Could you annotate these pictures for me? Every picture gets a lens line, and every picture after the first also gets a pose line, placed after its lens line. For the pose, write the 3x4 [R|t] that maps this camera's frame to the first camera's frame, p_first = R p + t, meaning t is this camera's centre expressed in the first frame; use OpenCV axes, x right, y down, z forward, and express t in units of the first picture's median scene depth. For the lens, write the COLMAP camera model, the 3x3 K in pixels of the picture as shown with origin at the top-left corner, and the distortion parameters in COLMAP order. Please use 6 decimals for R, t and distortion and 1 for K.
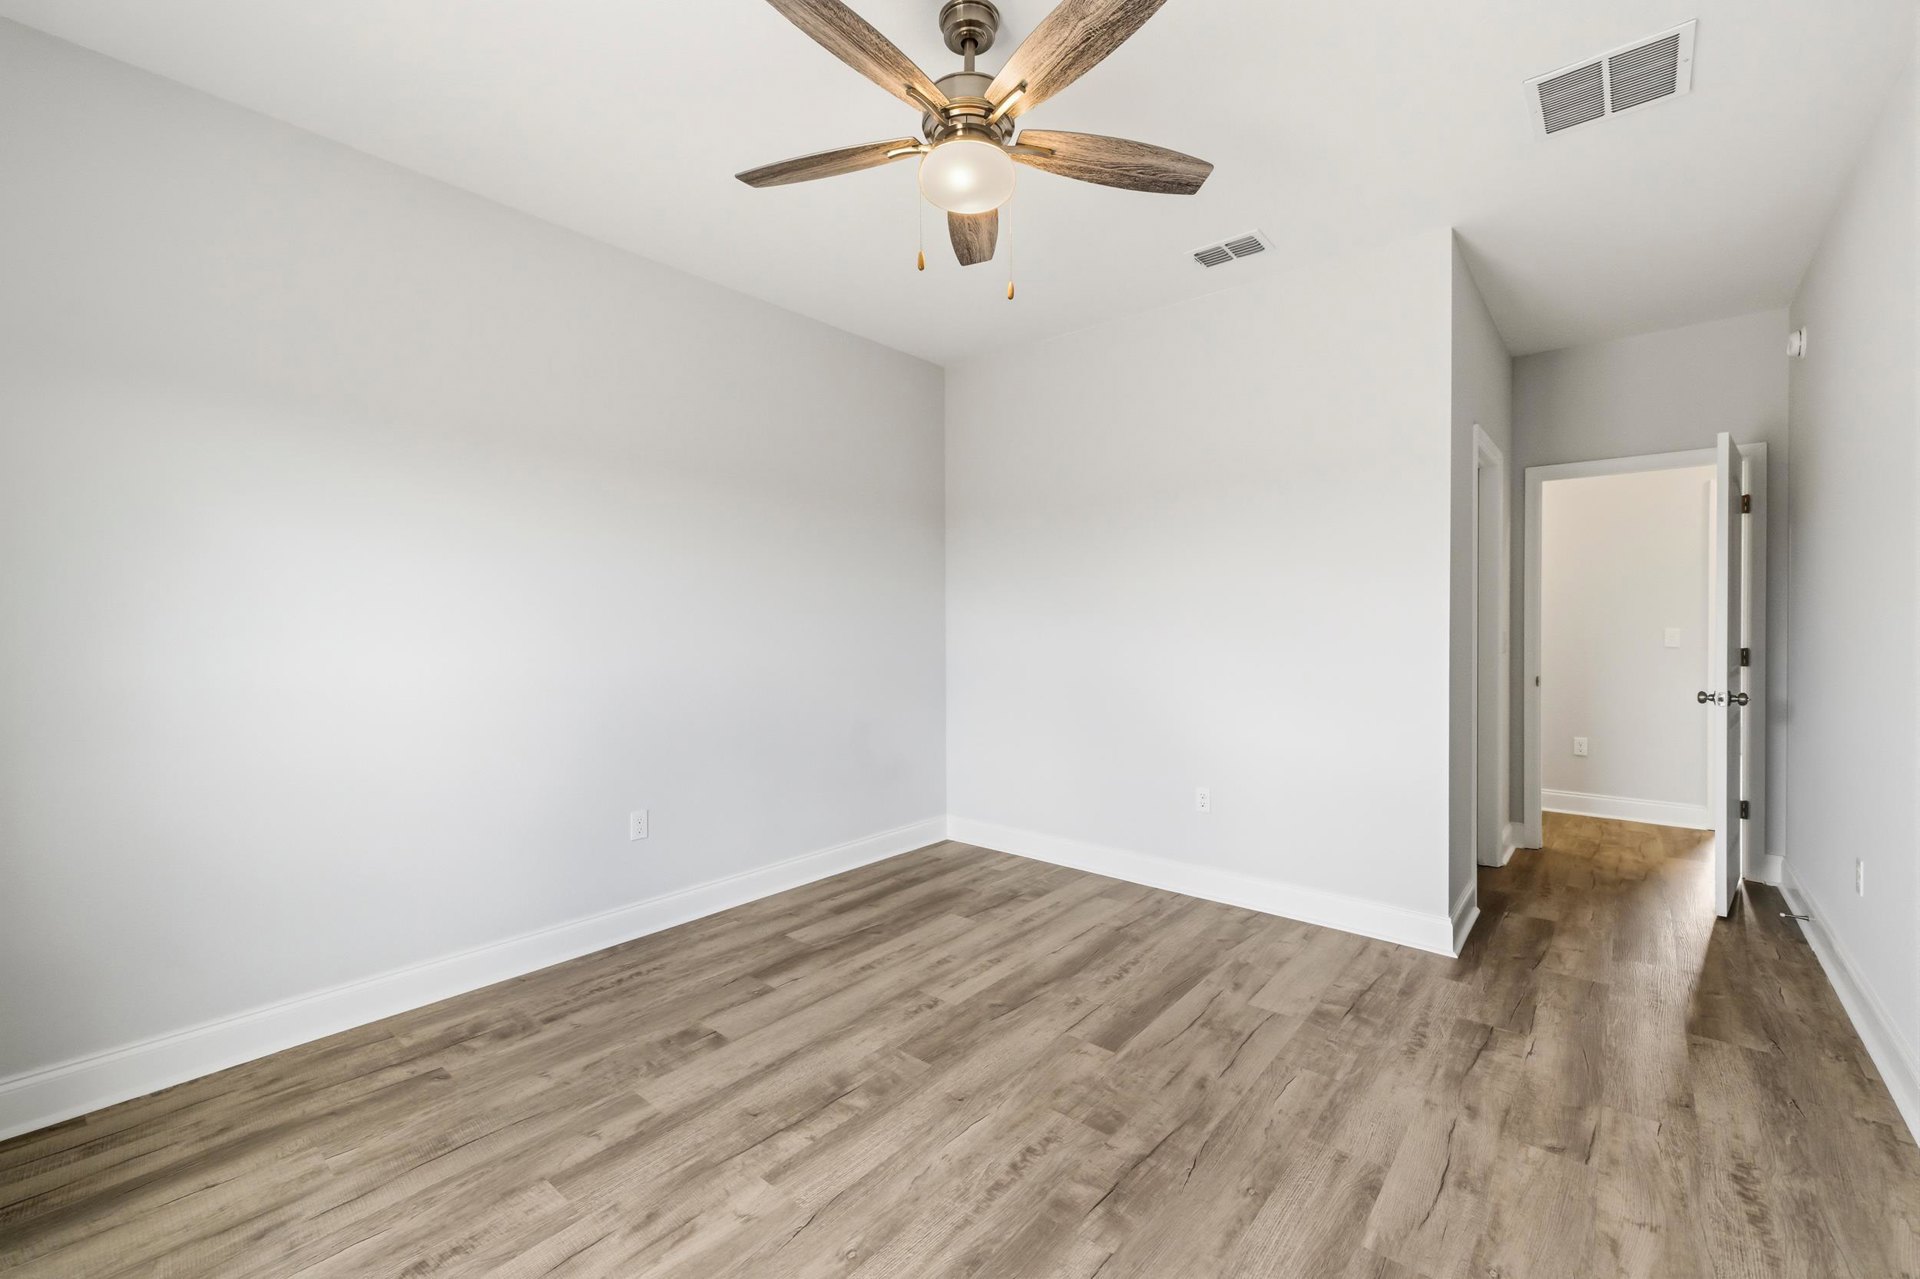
lens RADIAL K [[792.6, 0, 946.3], [0, 792.6, 634.9], [0, 0, 1]] dist [0.004141, -0.000171]
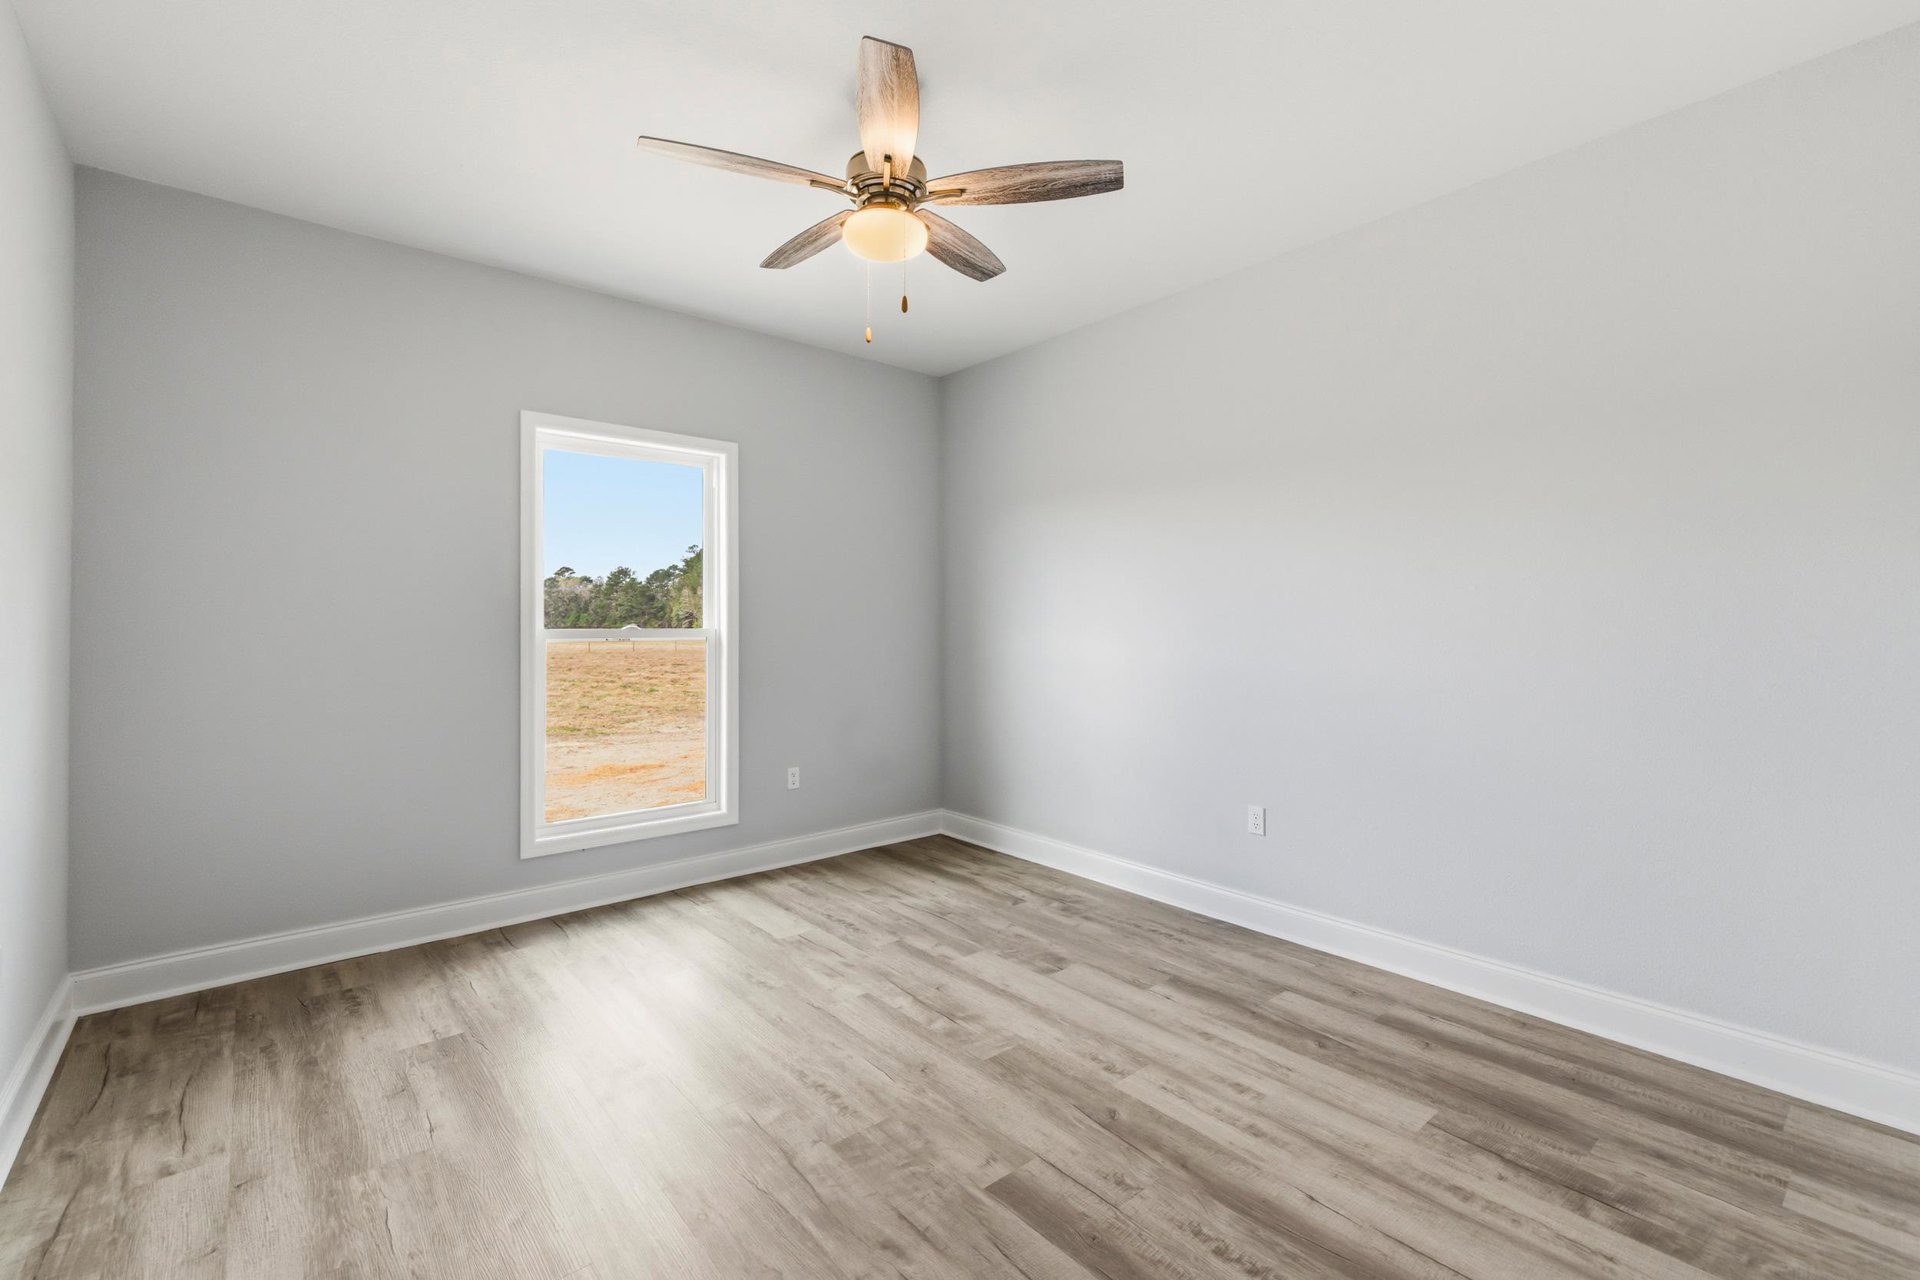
lens RADIAL K [[792.6, 0, 962.2], [0, 792.6, 632.7], [0, 0, 1]] dist [0.004141, -0.000171]
pose [[-0.127332, 0.015406, -0.991740, 0.876491], [-0.013456, 0.999761, 0.017259, -0.024136], [0.991769, 0.015543, -0.127095, 0.964102]]
